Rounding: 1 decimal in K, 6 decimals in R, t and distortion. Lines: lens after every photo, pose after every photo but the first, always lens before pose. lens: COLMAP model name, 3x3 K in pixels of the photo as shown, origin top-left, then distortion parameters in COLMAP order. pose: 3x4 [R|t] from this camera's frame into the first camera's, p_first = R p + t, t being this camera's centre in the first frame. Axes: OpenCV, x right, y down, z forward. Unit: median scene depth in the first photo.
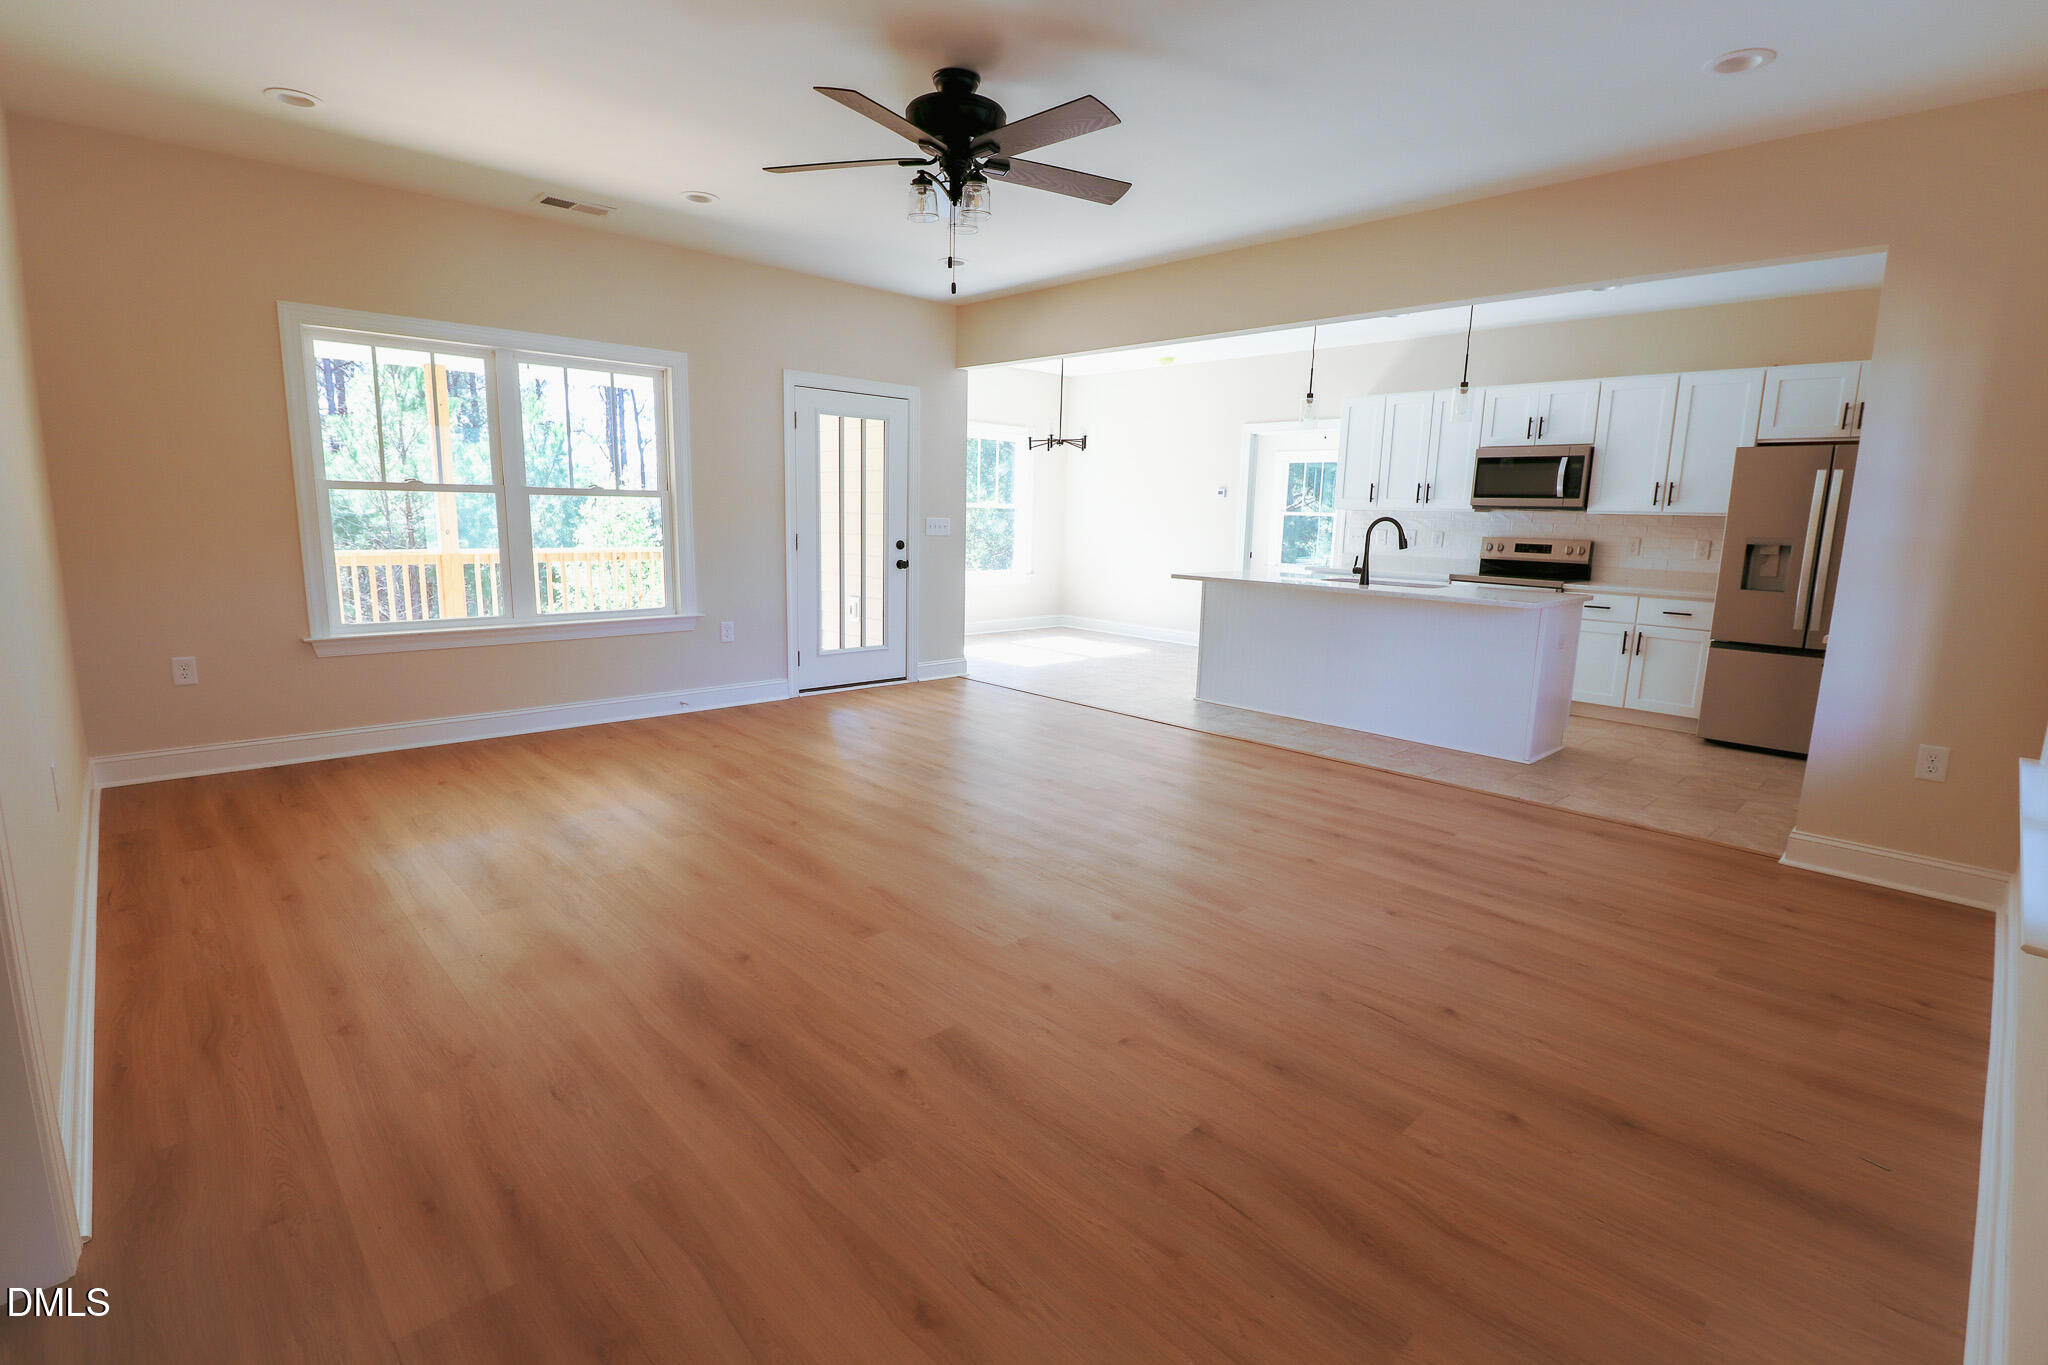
lens RADIAL K [[954.8, 0, 1021.0], [0, 954.8, 678.3], [0, 0, 1]] dist [-0.003147, -0.009521]
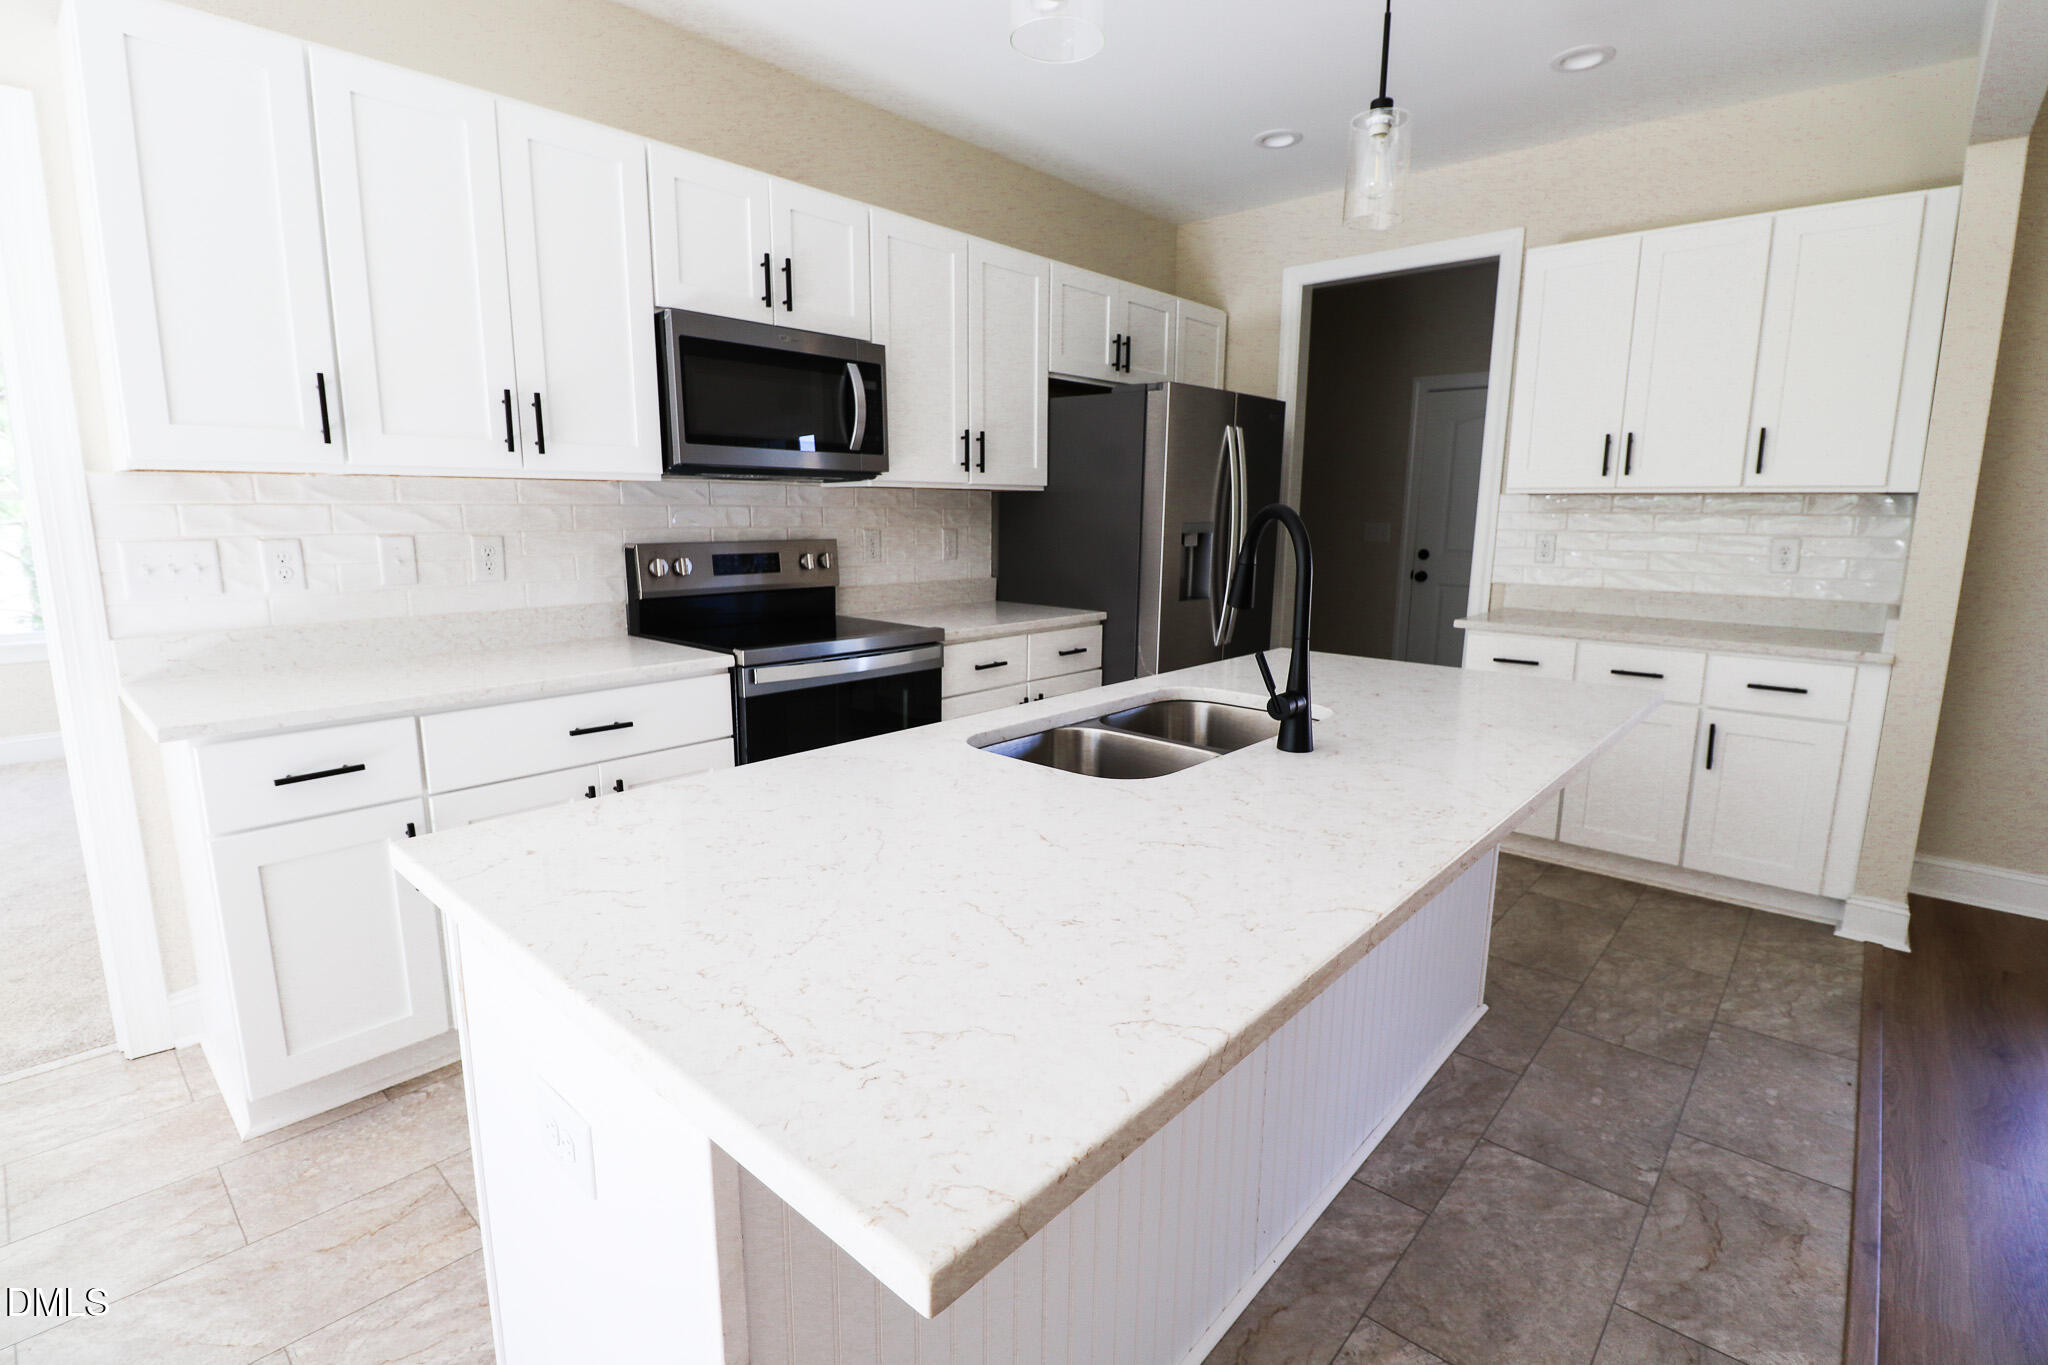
lens RADIAL K [[954.8, 0, 1018.3], [0, 954.8, 679.3], [0, 0, 1]] dist [-0.003147, -0.009521]
pose [[-0.071149, -0.200307, 0.977146, 0.089983], [0.164391, 0.963878, 0.209557, -0.177596], [-0.983826, 0.175544, -0.035650, 1.018727]]
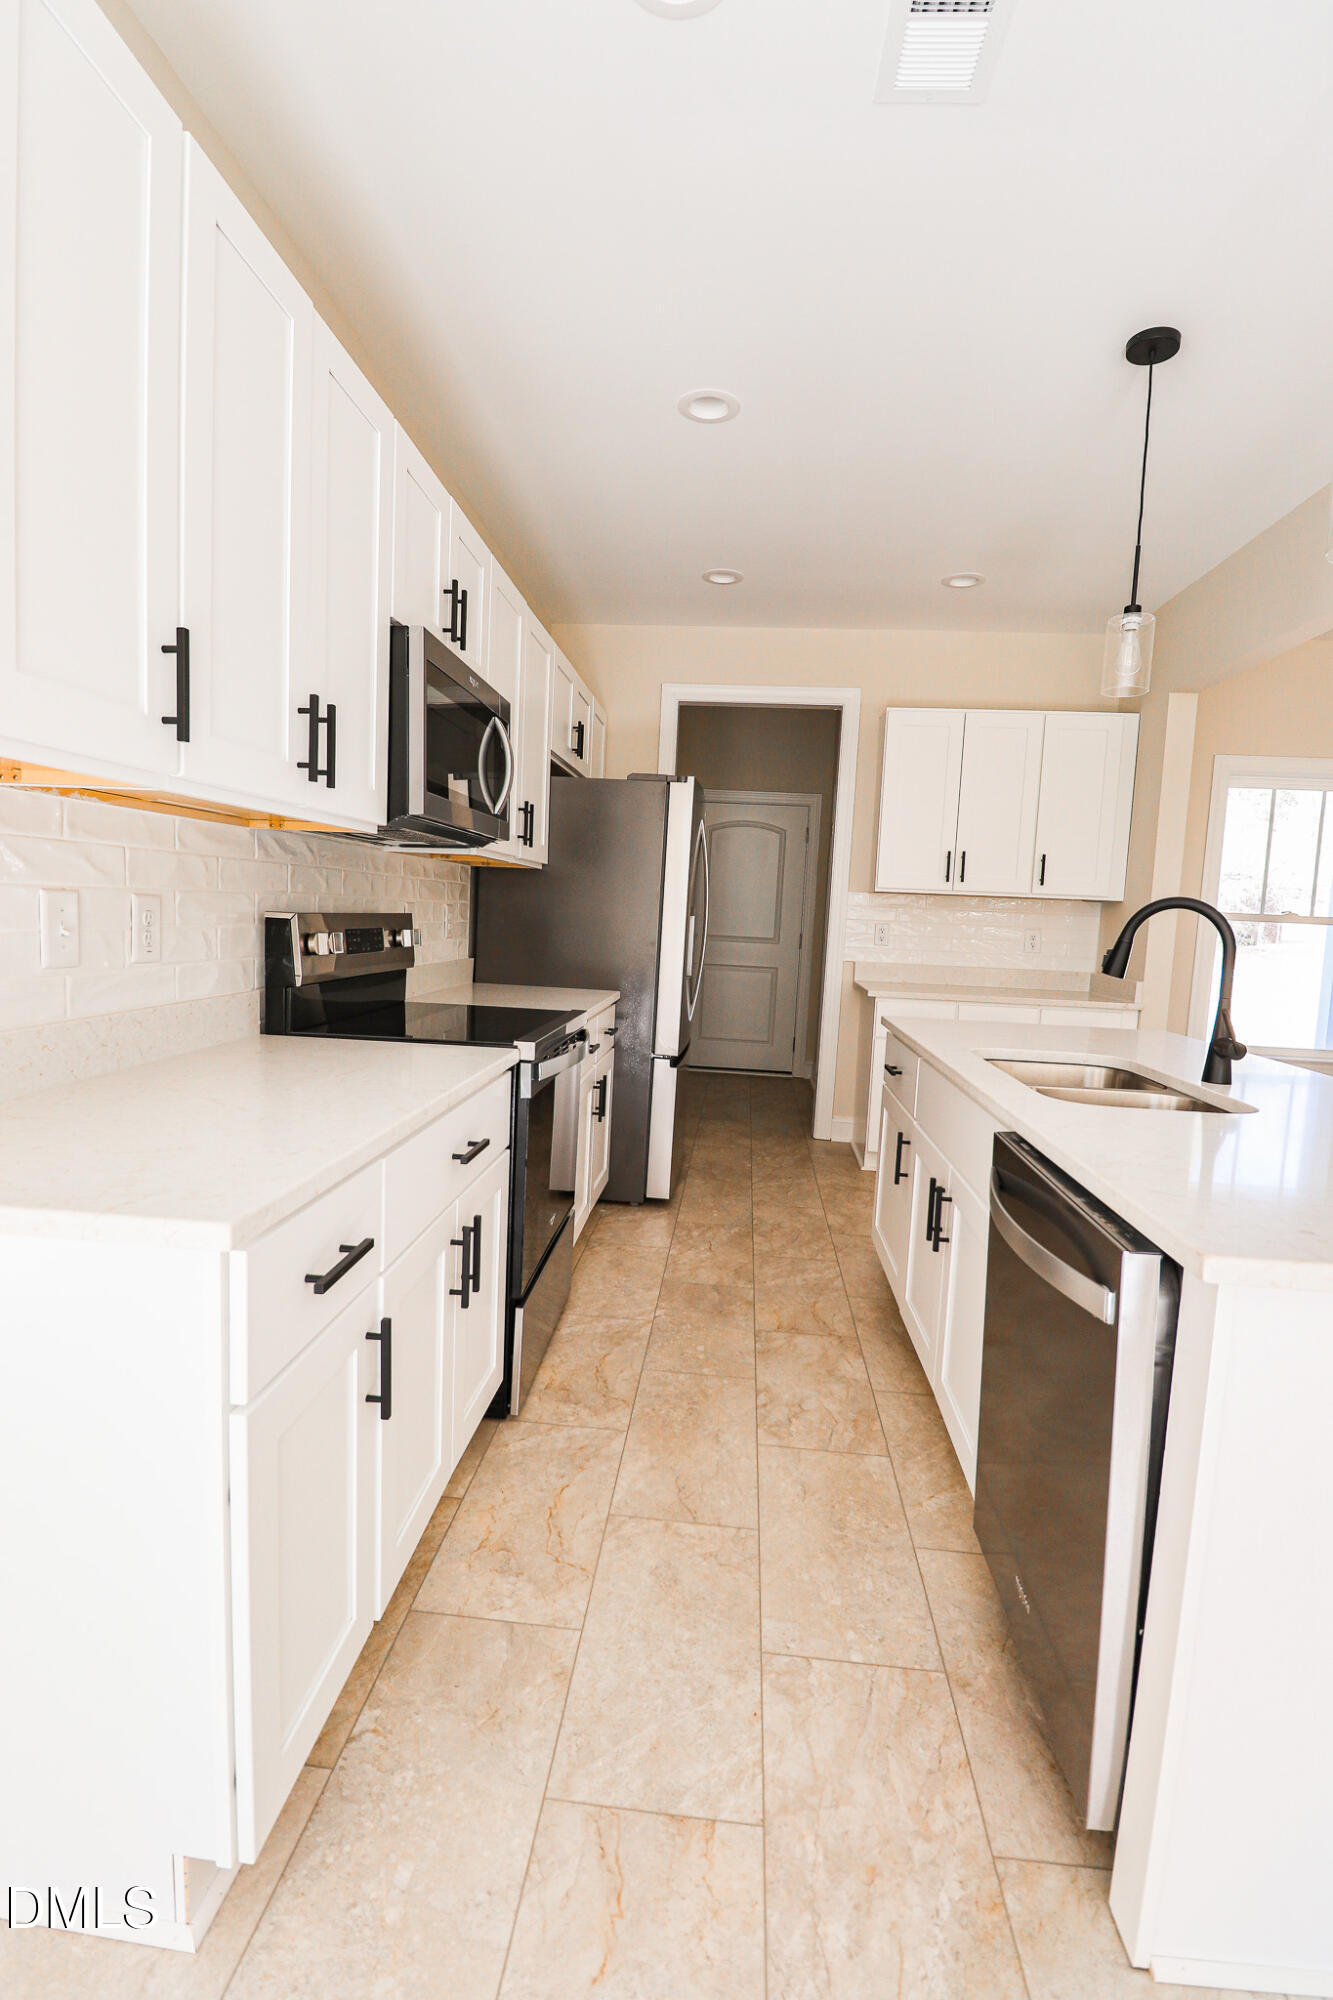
lens RADIAL K [[932.4, 0, 662.7], [0, 932.4, 1001.5], [0, 0, 1]] dist [-0.003147, -0.009521]
pose [[-0.658067, -0.127292, 0.742122, 0.222930], [0.069927, 0.971015, 0.228560, -0.211707], [-0.749705, 0.202302, -0.630092, 1.294890]]
